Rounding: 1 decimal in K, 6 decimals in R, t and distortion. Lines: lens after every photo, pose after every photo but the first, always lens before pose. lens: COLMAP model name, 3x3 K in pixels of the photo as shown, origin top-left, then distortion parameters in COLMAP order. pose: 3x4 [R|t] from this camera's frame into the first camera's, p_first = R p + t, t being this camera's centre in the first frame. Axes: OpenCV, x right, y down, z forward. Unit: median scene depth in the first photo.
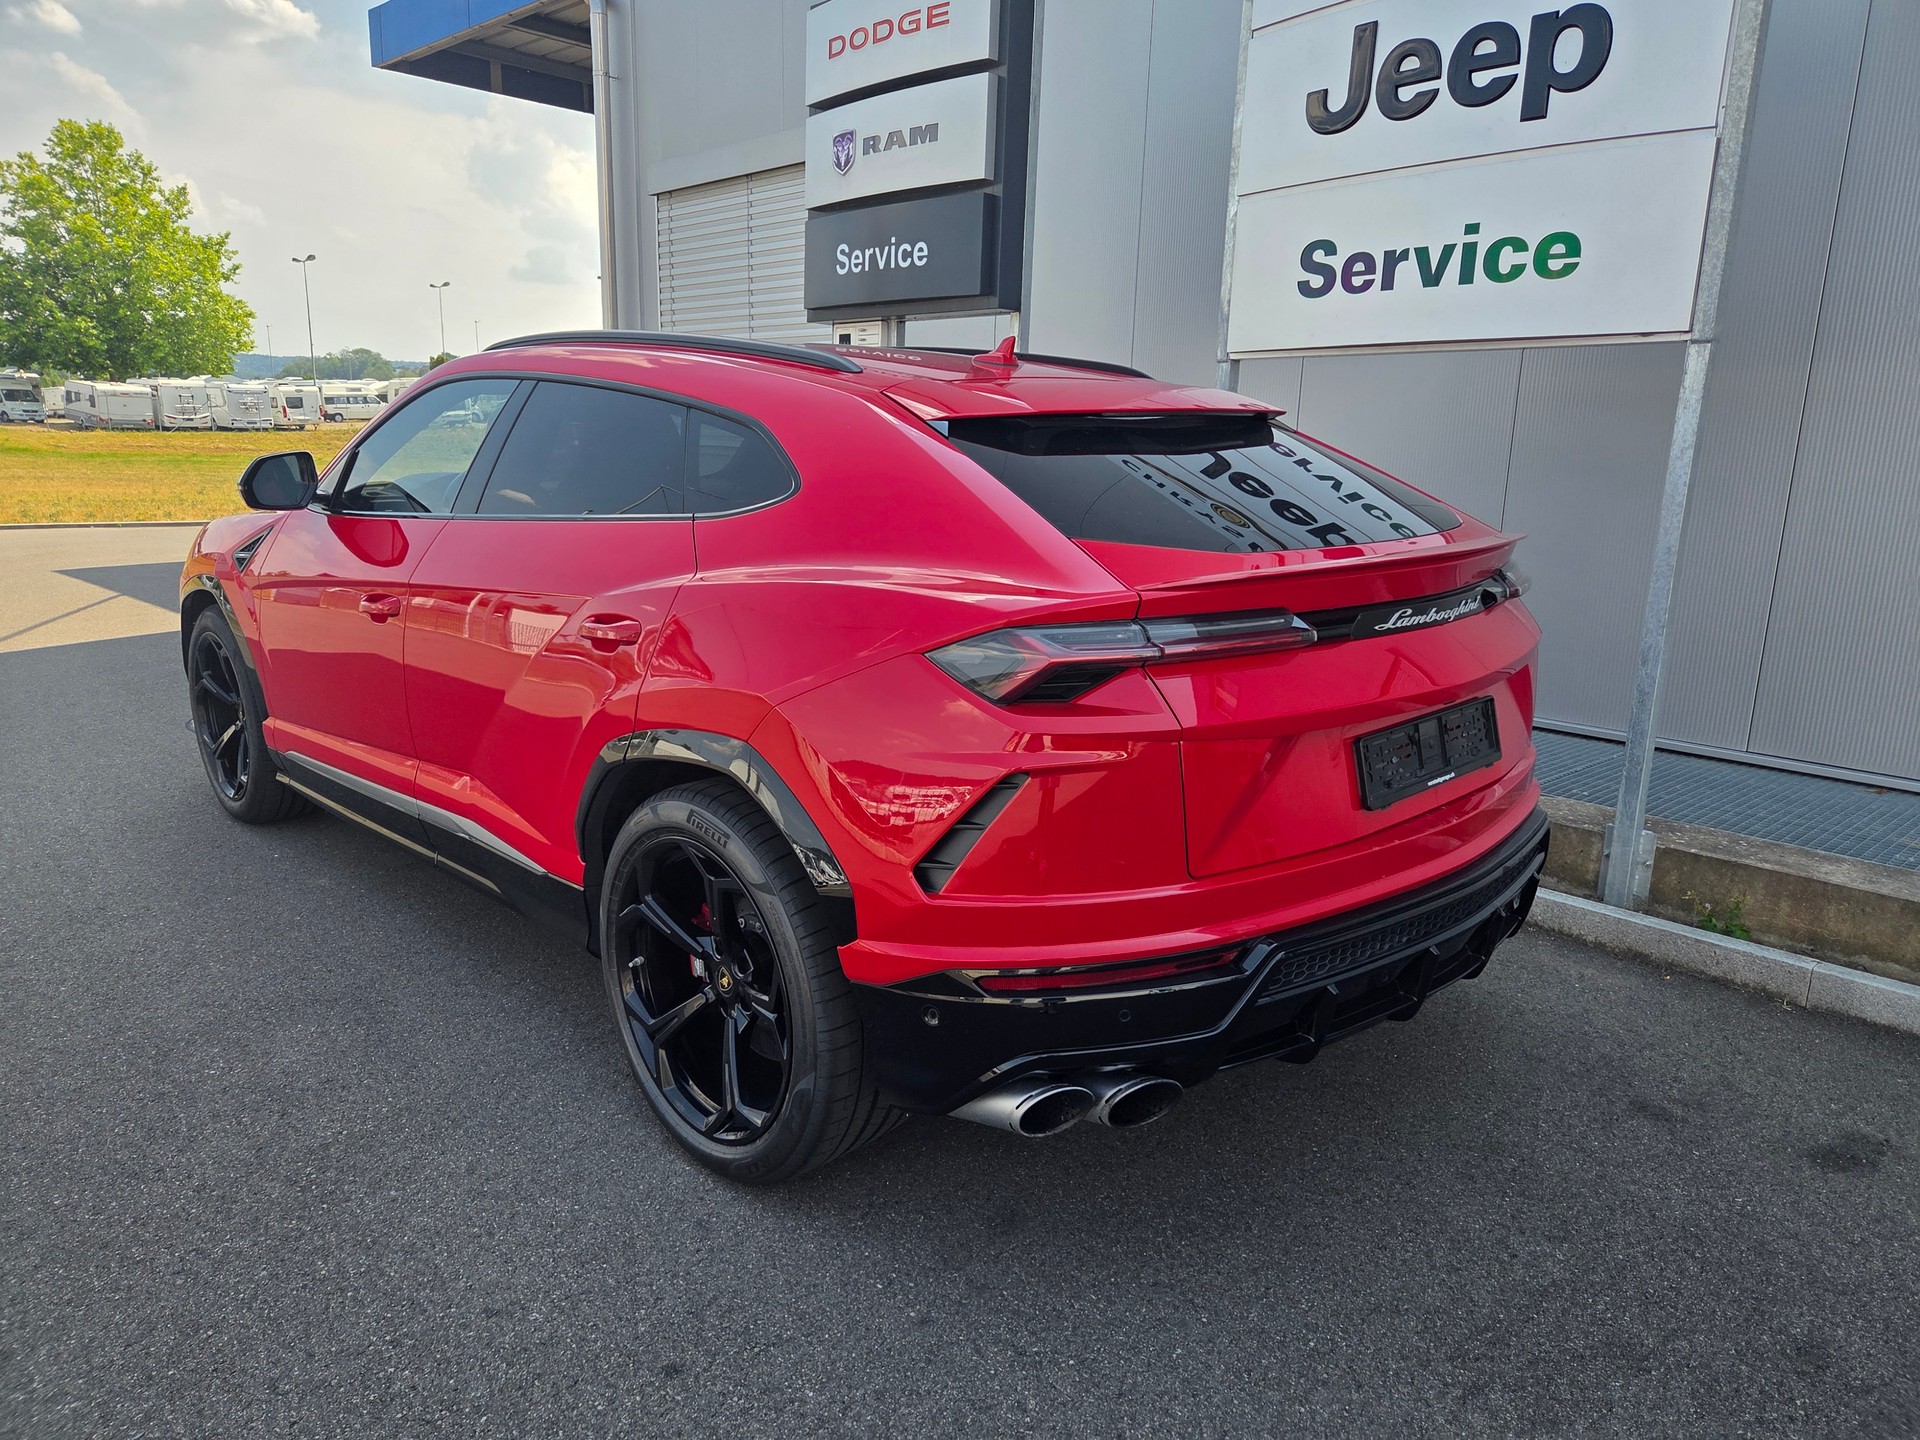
lens RADIAL K [[1286.7, 0, 953.6], [0, 1286.7, 724.1], [0, 0, 1]] dist [0.065509, -0.049180]
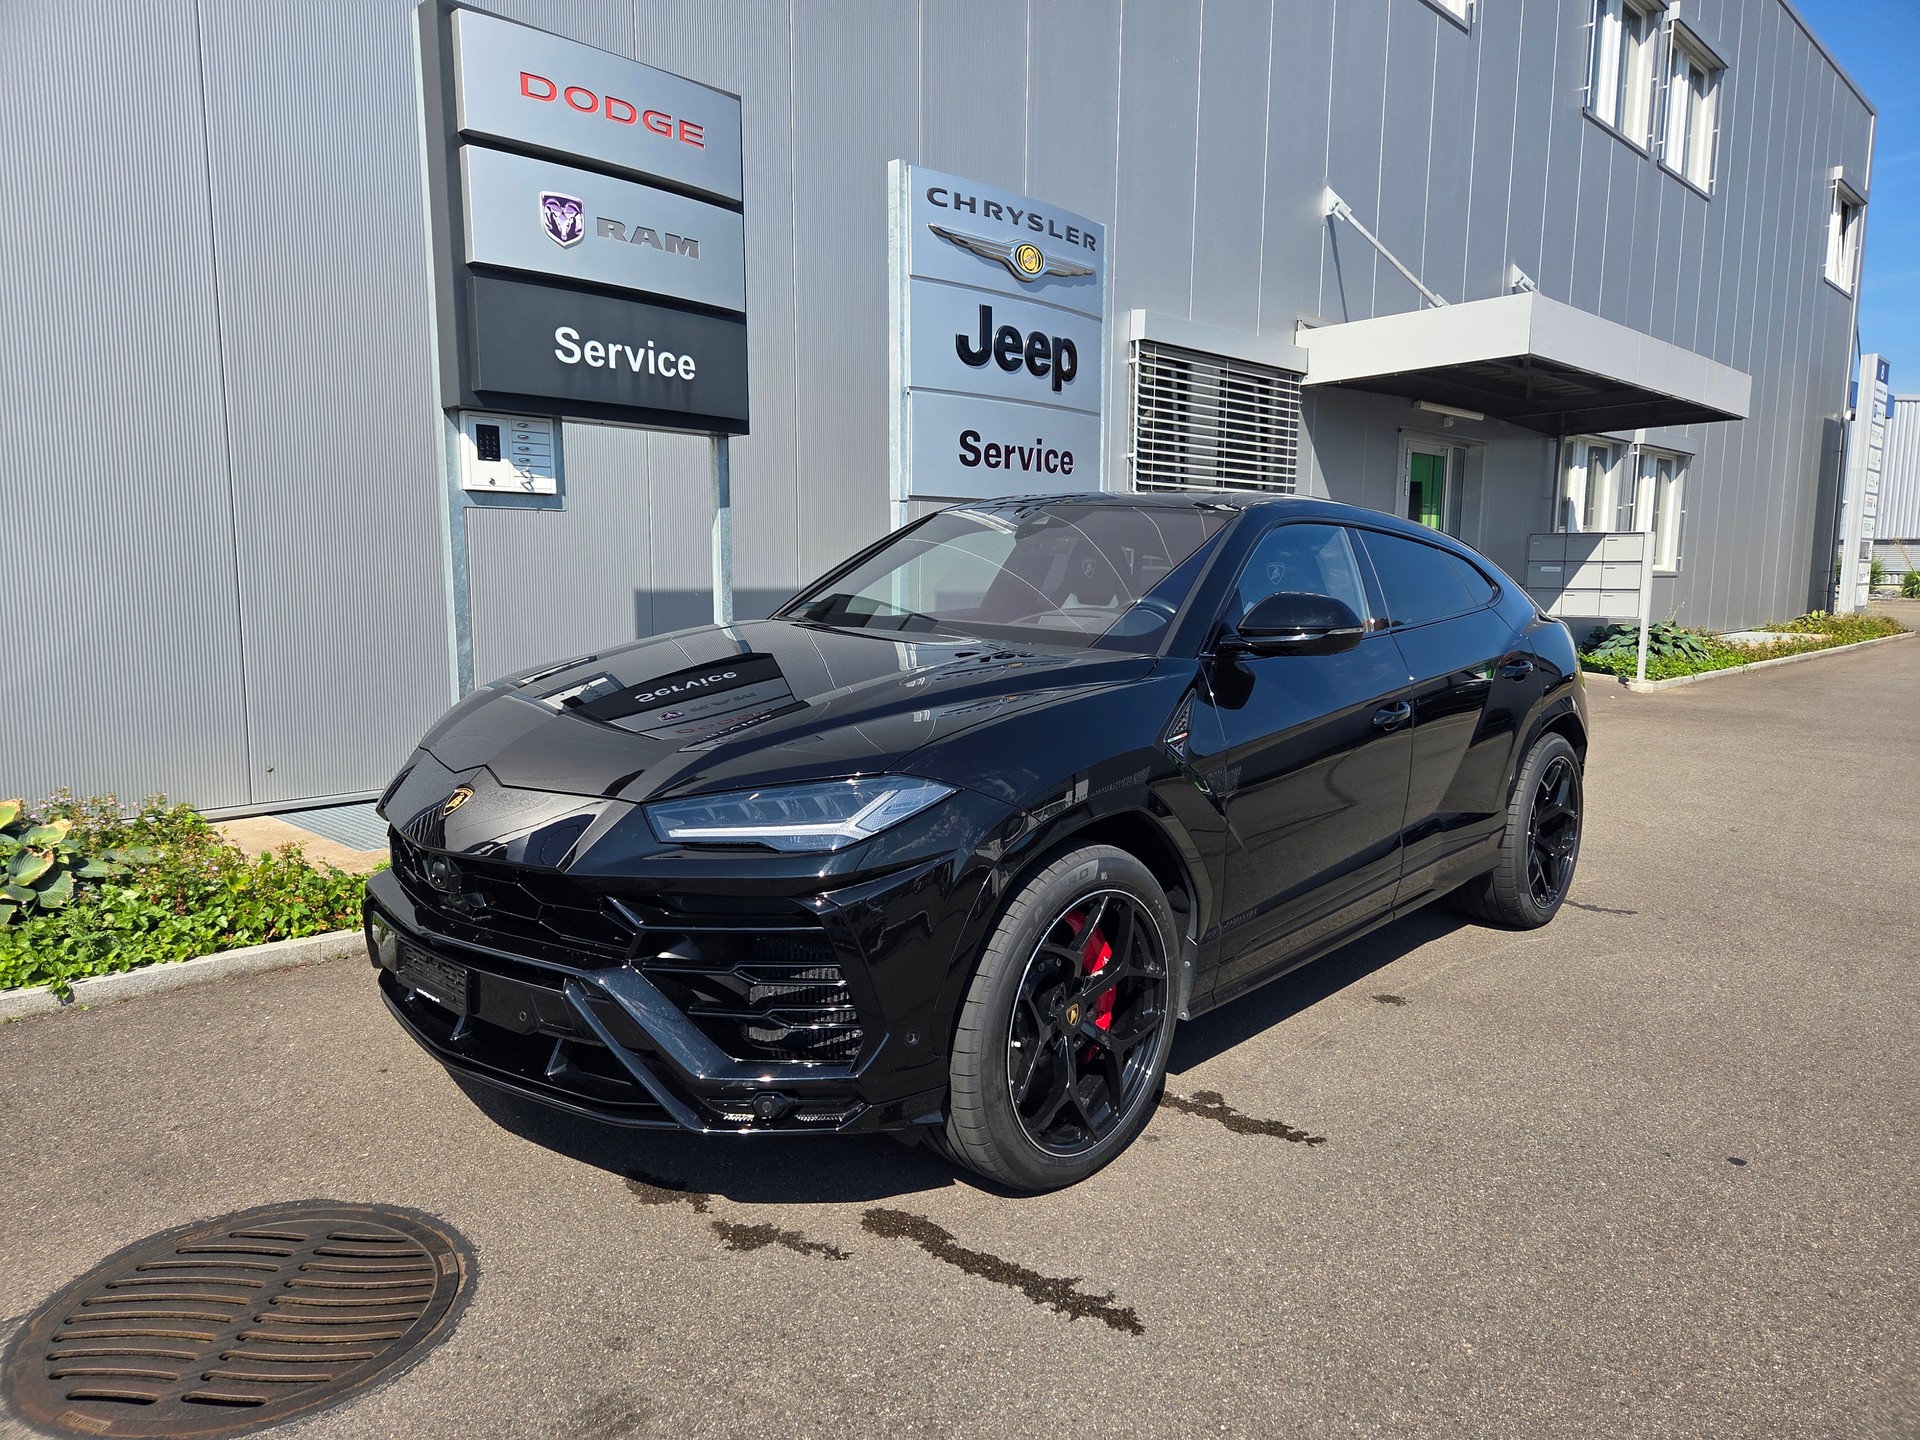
lens RADIAL K [[1286.7, 0, 953.6], [0, 1286.7, 724.1], [0, 0, 1]] dist [0.065509, -0.049180]
pose [[-0.038541, -0.146127, 0.988515, -1.306736], [0.204224, 0.967217, 0.150941, -0.277006], [-0.978165, 0.207696, -0.007435, 1.129109]]
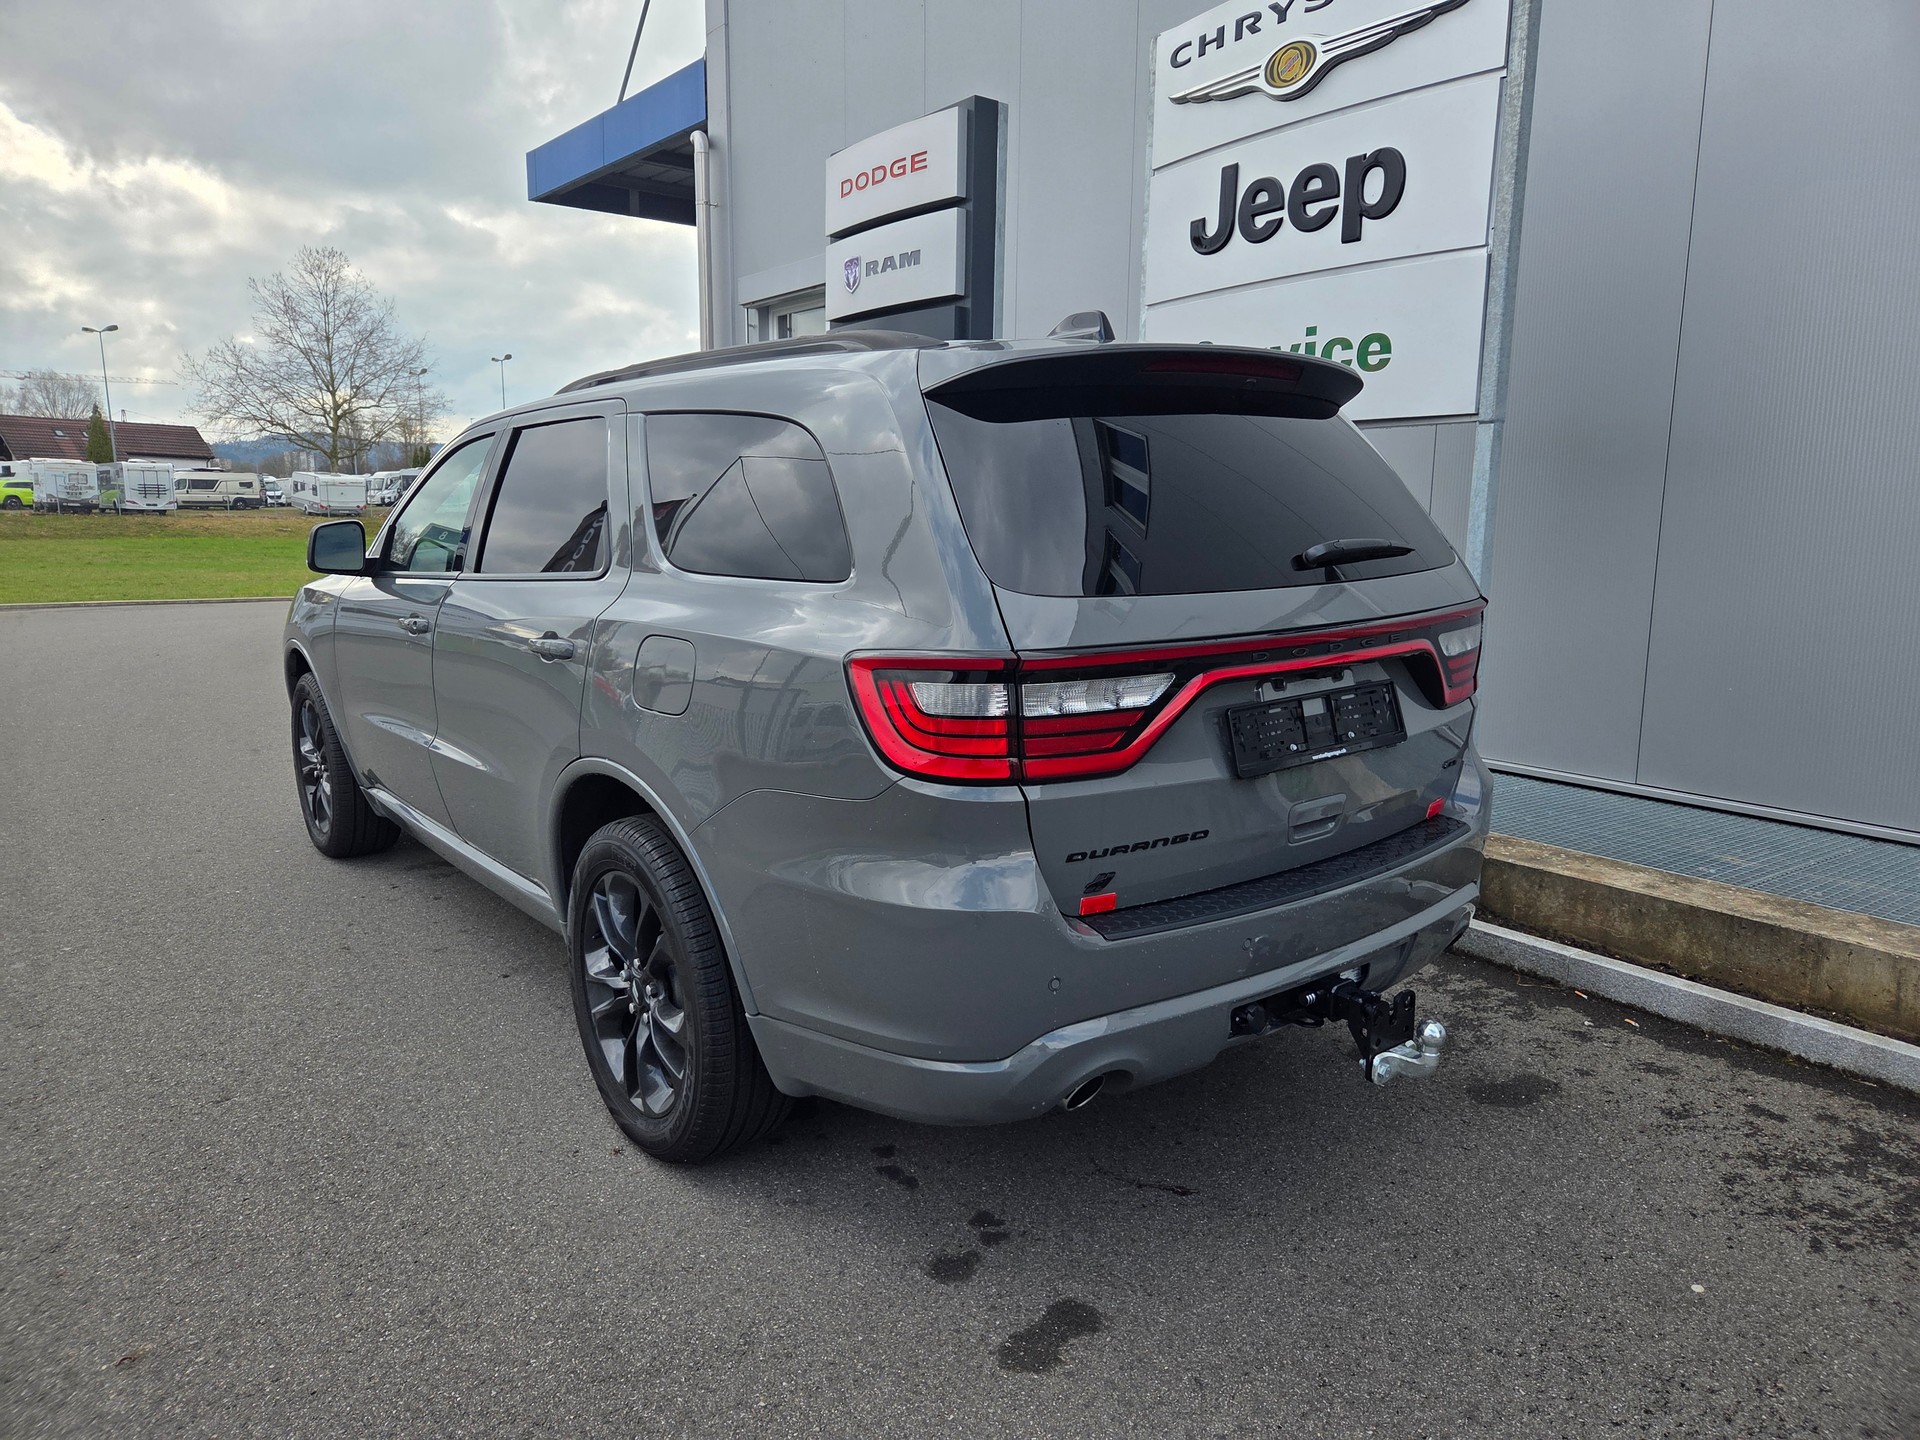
lens RADIAL K [[1277.4, 0, 956.3], [0, 1277.4, 707.9], [0, 0, 1]] dist [0.066874, -0.044431]
pose [[0.992905, 0.000890, -0.118908, 0.202305], [-0.008470, 0.997961, -0.063257, 0.036284], [0.118610, 0.063815, 0.990888, -0.165366]]
